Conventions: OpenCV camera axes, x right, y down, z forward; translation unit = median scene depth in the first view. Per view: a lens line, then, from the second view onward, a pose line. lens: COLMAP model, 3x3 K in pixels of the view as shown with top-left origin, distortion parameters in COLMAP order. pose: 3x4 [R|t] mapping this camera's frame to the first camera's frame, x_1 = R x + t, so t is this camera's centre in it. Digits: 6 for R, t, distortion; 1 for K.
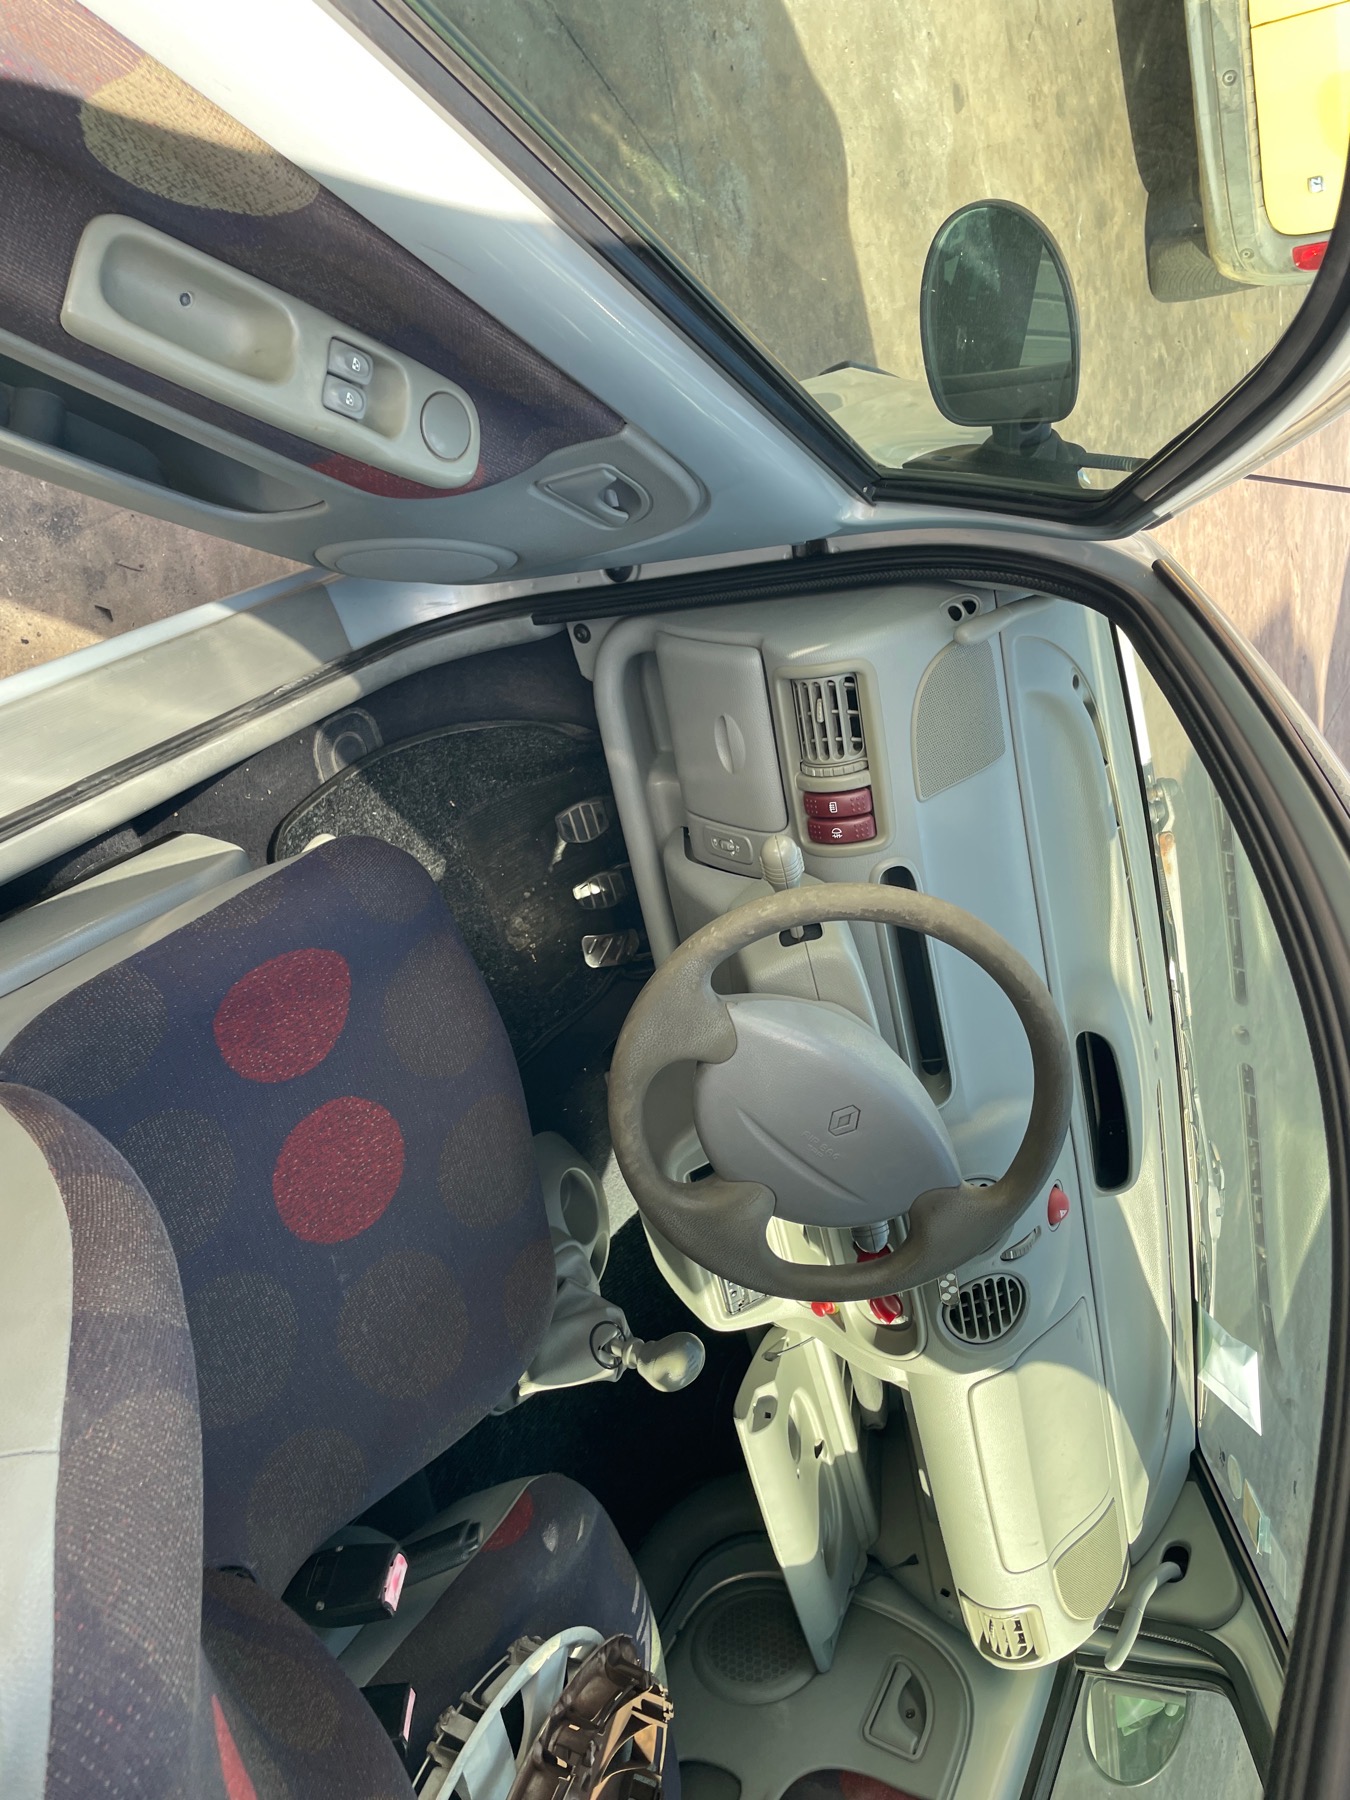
lens RADIAL K [[1362.0, 0, 676.7], [0, 1362.0, 858.9], [0, 0, 1]] dist [0.074471, -0.096907]
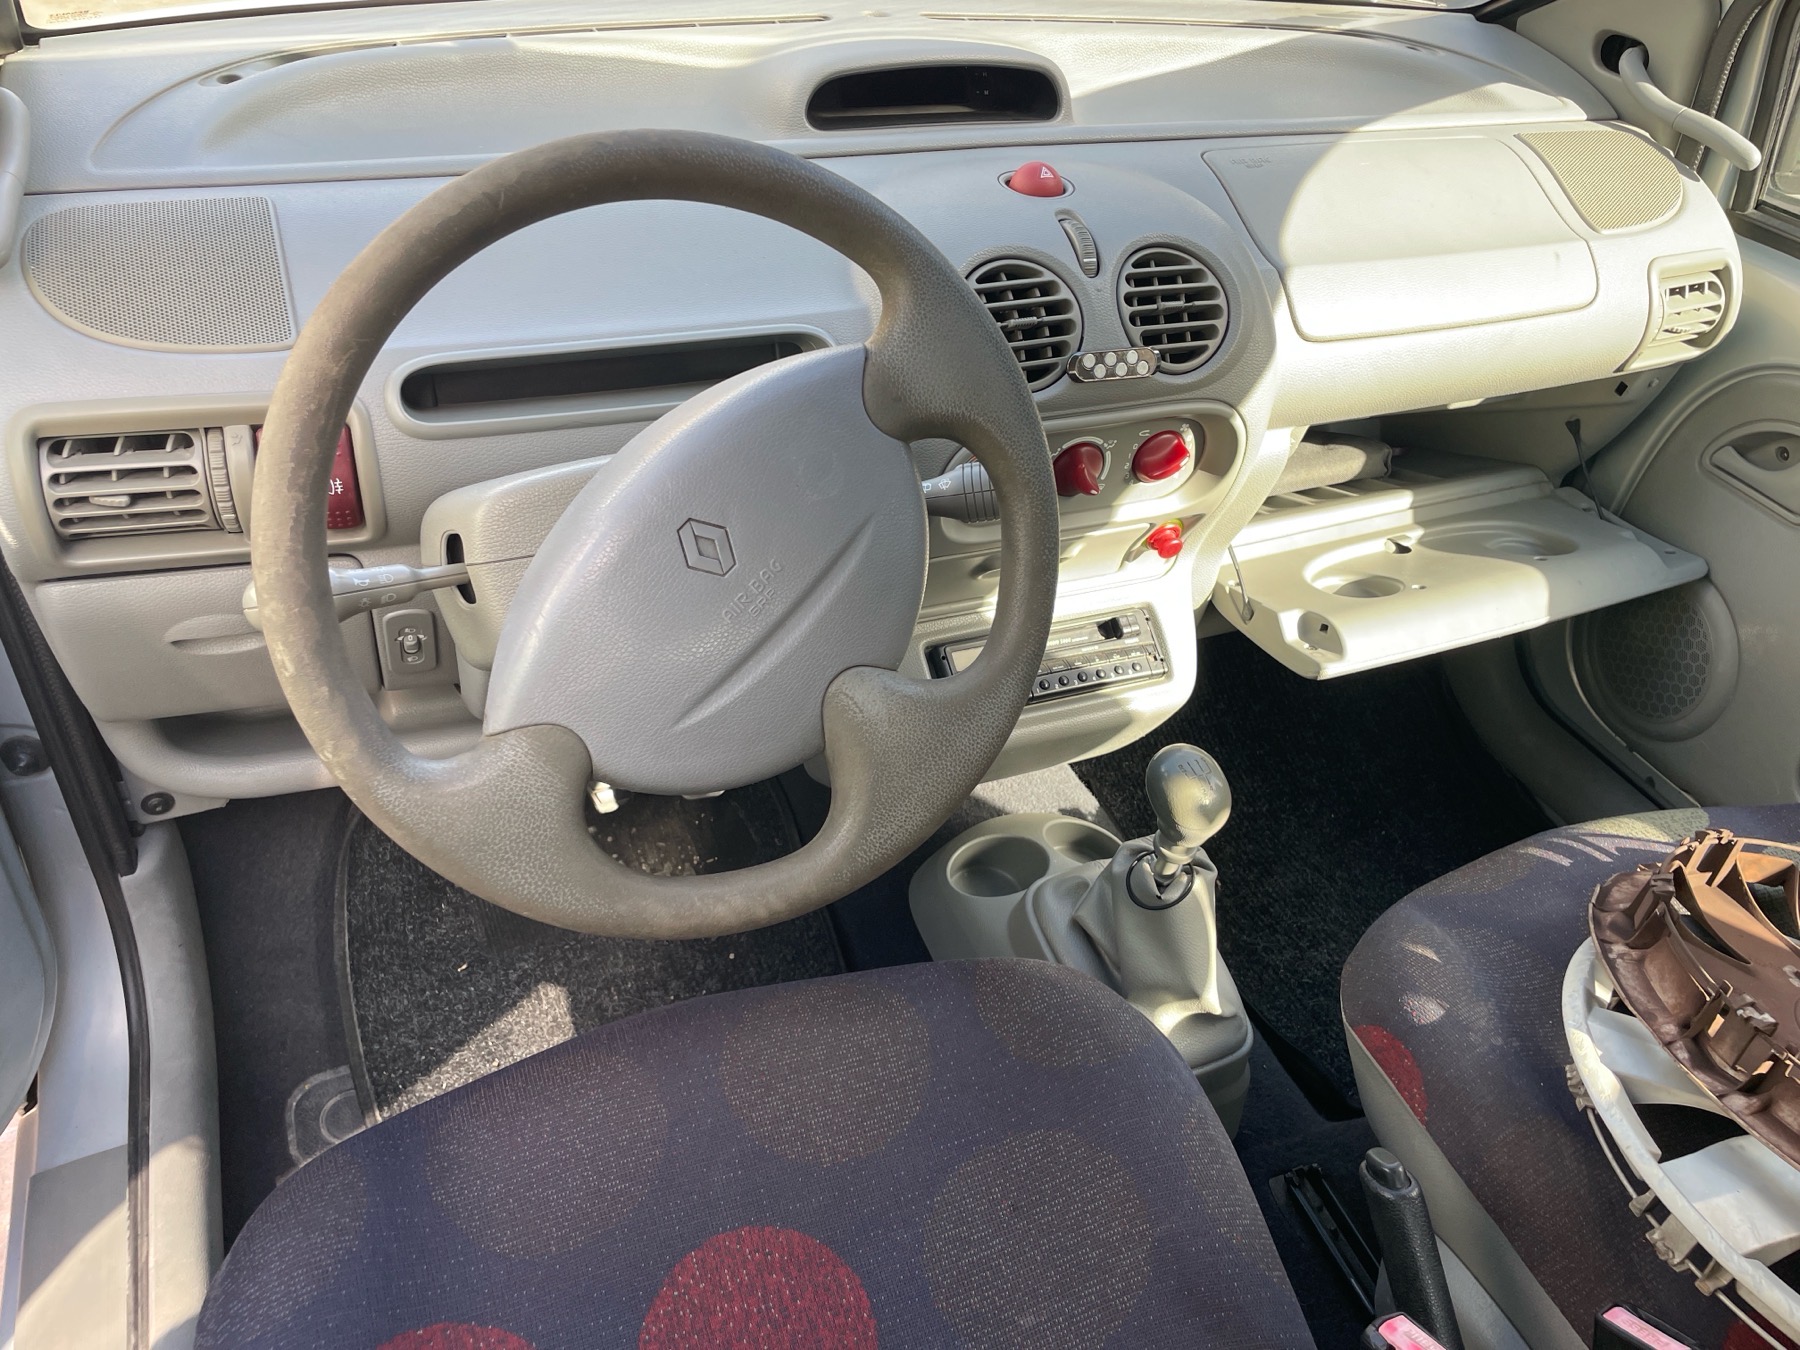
lens RADIAL K [[1362.0, 0, 882.0], [0, 1362.0, 655.3], [0, 0, 1]] dist [0.074471, -0.096907]
pose [[0.090763, -0.992323, -0.084005, 0.092109], [0.995639, 0.092246, -0.013940, 0.192452], [0.021582, -0.082373, 0.996368, 0.297763]]
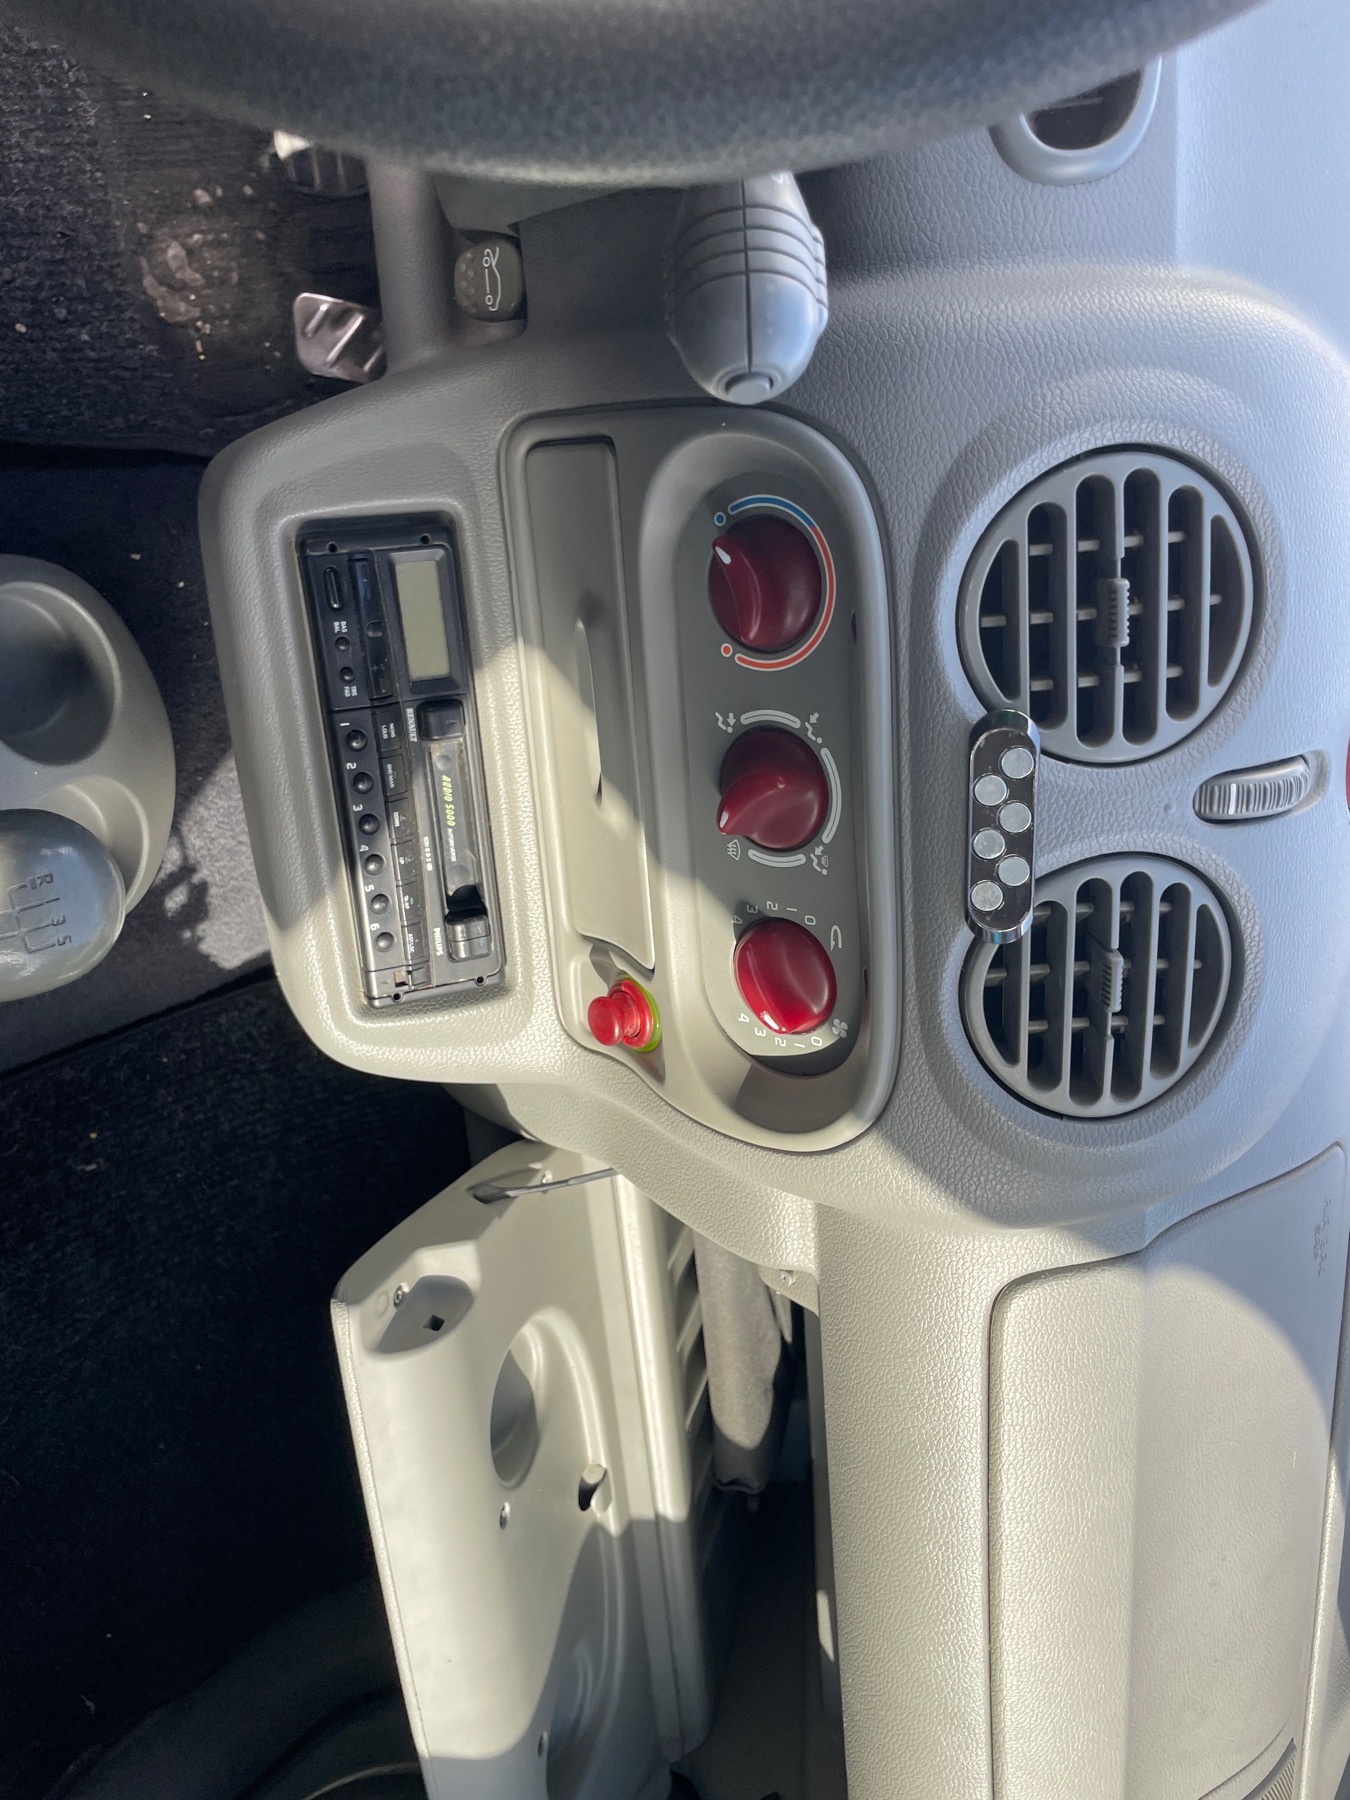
lens RADIAL K [[1362.0, 0, 658.4], [0, 1362.0, 905.6], [0, 0, 1]] dist [0.074471, -0.096907]
pose [[0.983787, 0.173366, -0.045902, 0.124797], [-0.176781, 0.980530, -0.085494, 0.318088], [0.030187, 0.092222, 0.995281, 0.627500]]
